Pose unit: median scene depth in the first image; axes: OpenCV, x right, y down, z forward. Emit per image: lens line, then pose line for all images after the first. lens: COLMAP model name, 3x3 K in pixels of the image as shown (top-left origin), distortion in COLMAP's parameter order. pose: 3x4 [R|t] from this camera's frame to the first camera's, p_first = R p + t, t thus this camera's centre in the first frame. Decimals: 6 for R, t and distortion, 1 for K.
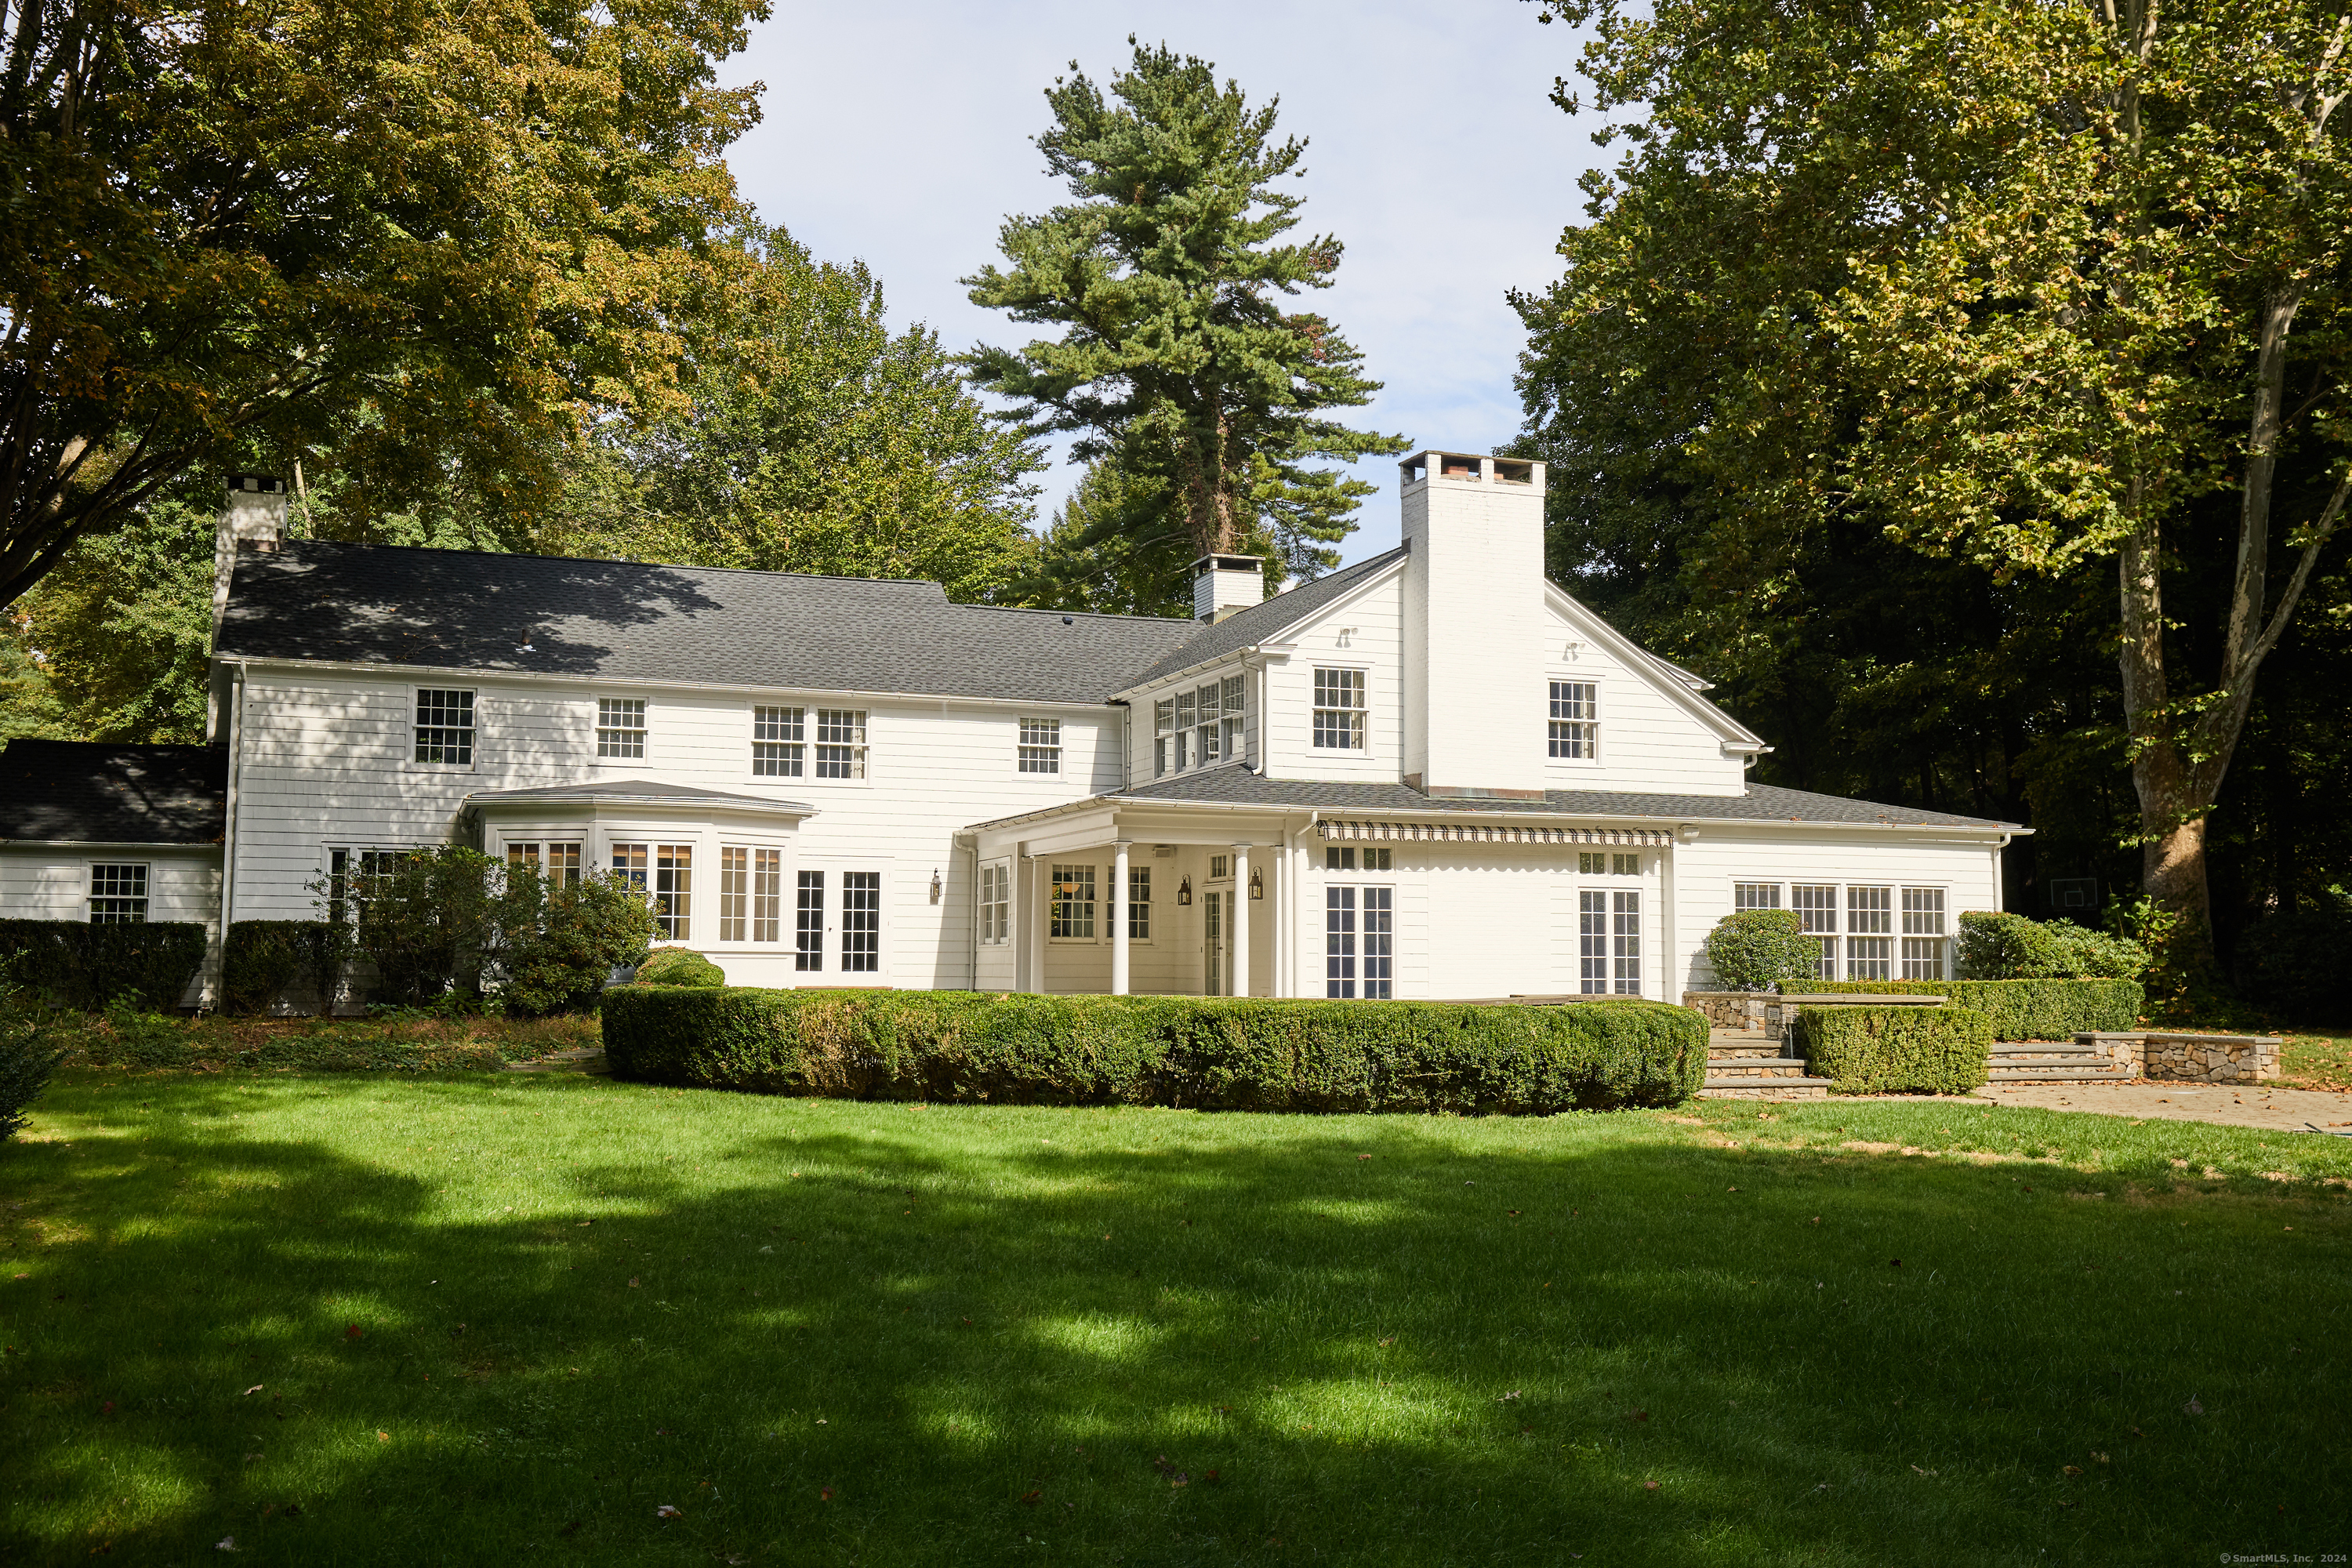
lens RADIAL K [[2143.4, 0, 1175.3], [0, 2143.4, 784.2], [0, 0, 1]] dist [0.036878, 0.000000]
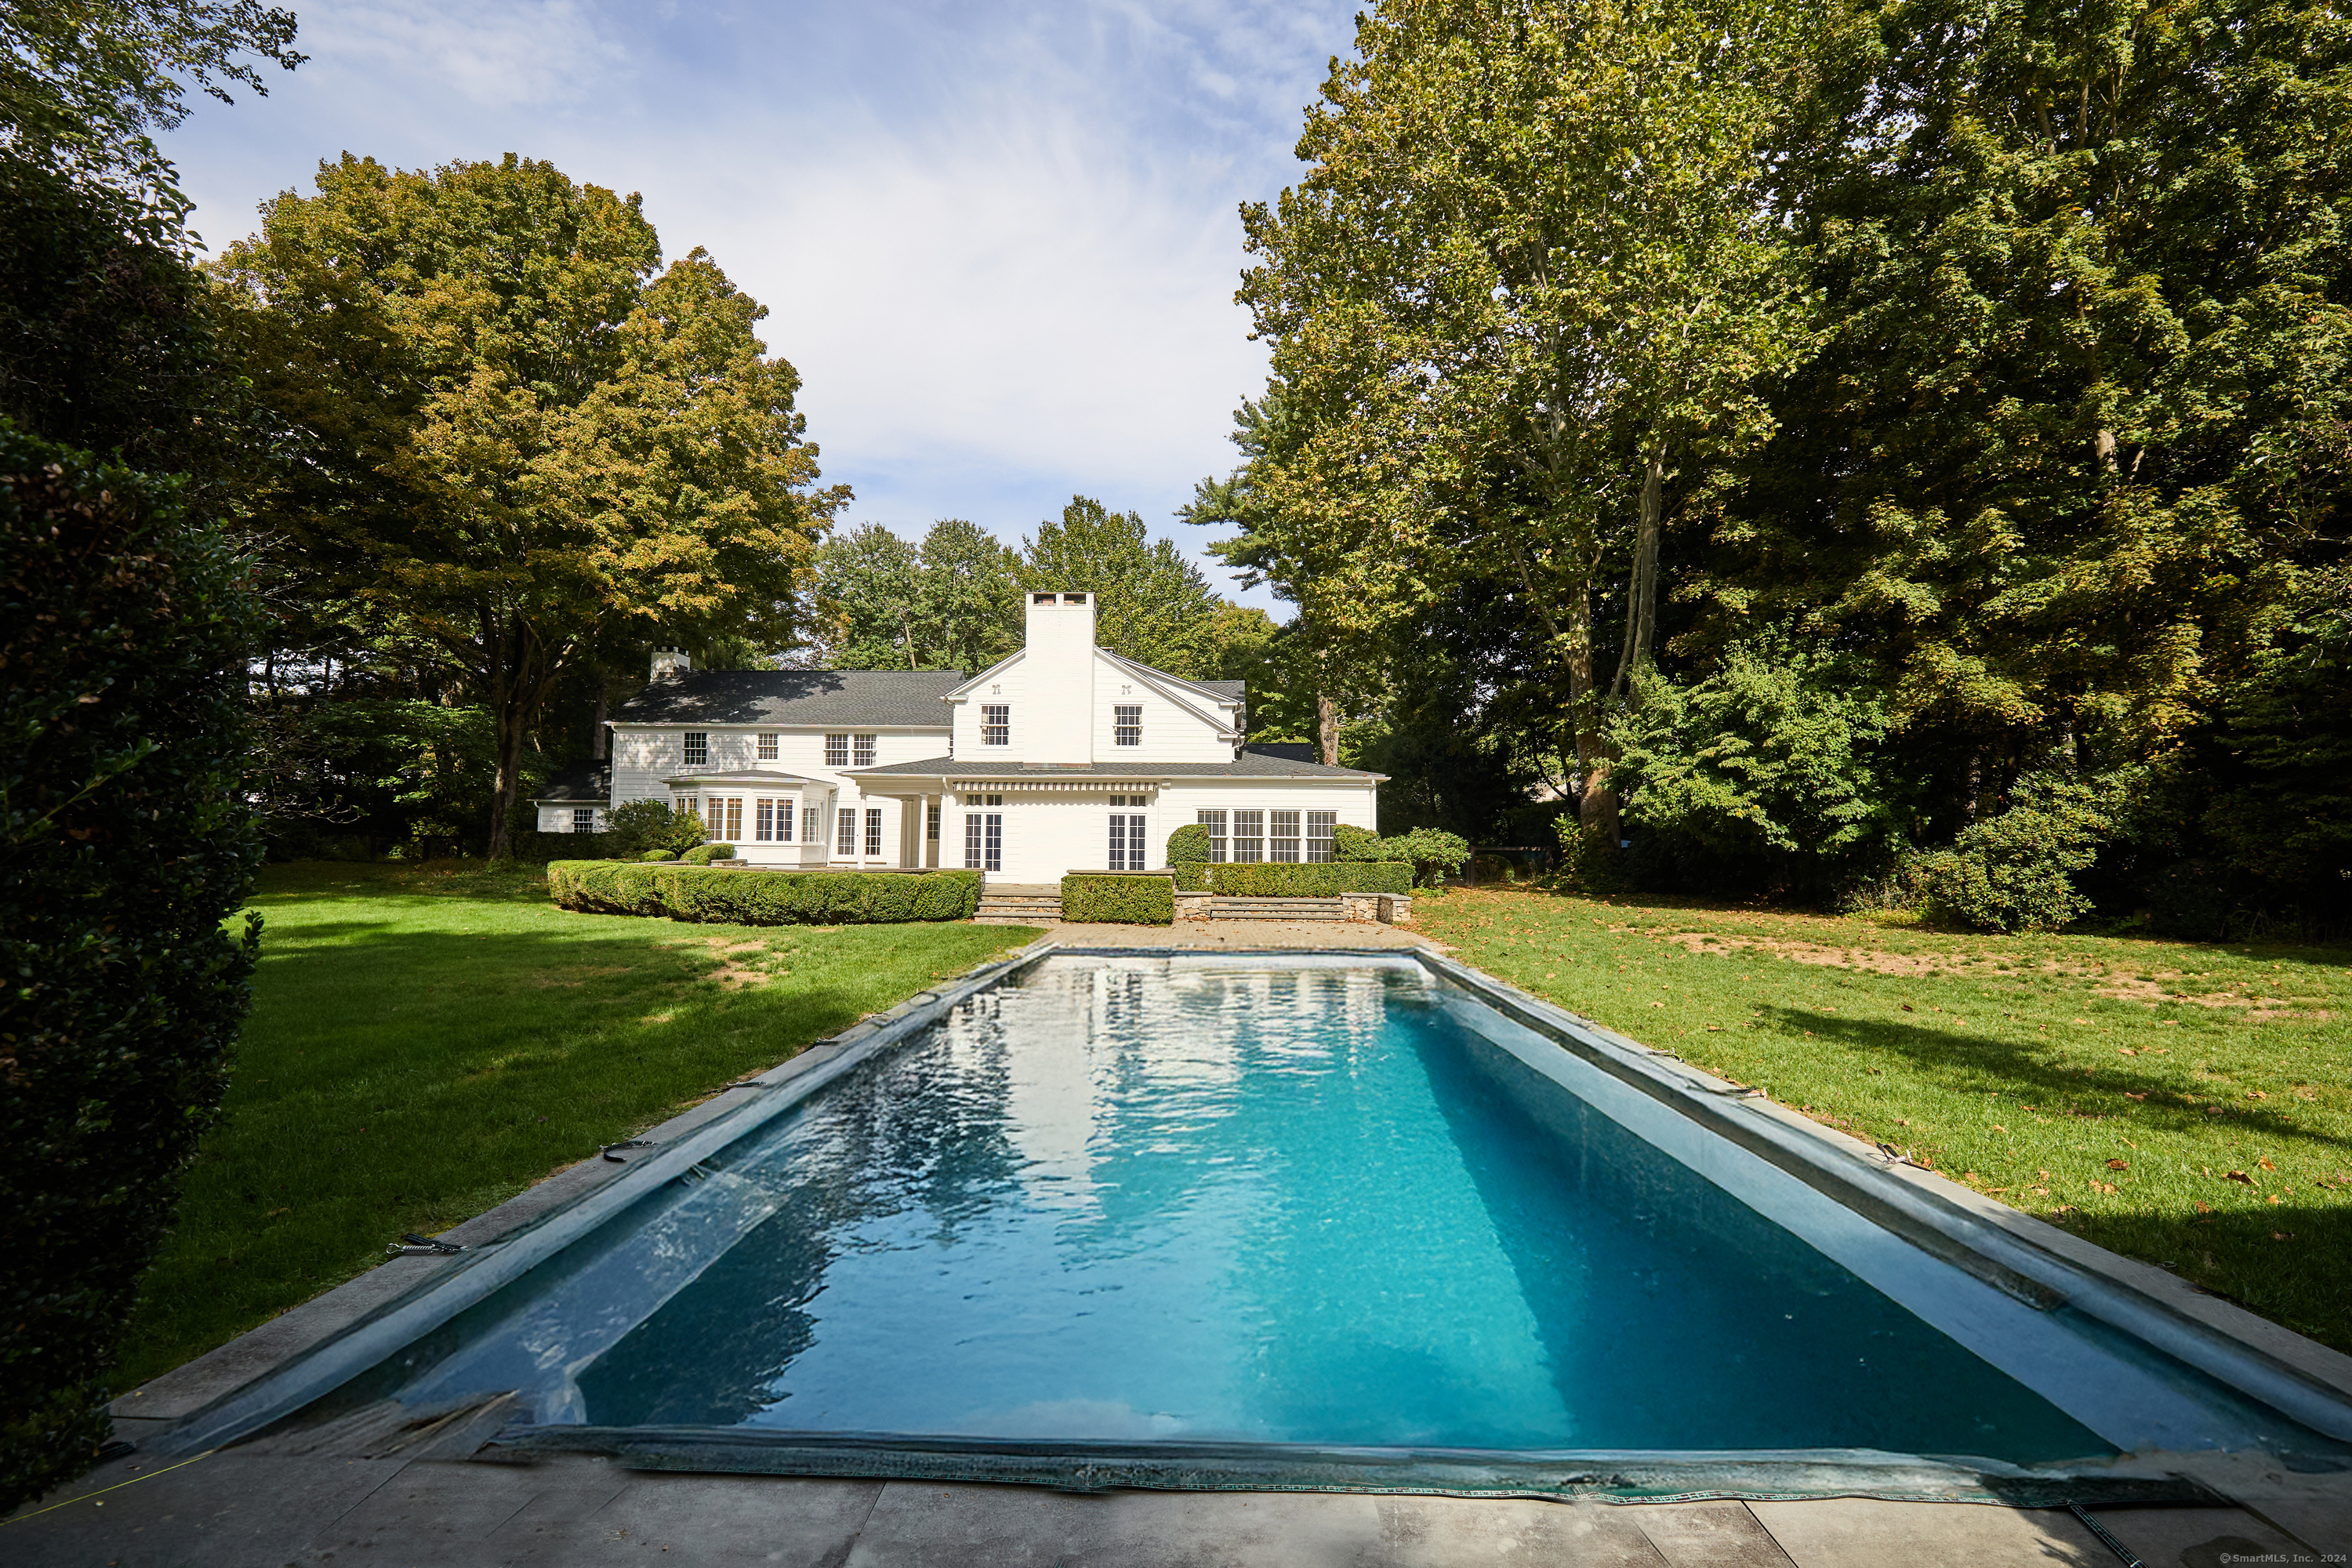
lens RADIAL K [[1077.3, 0, 1175.3], [0, 1077.3, 789.8], [0, 0, 1]] dist [-0.001751, -0.000061]
pose [[0.917279, -0.017763, -0.397850, 0.619787], [0.026615, 0.999506, 0.016738, 0.012541], [0.397356, -0.025942, 0.917298, 0.140789]]
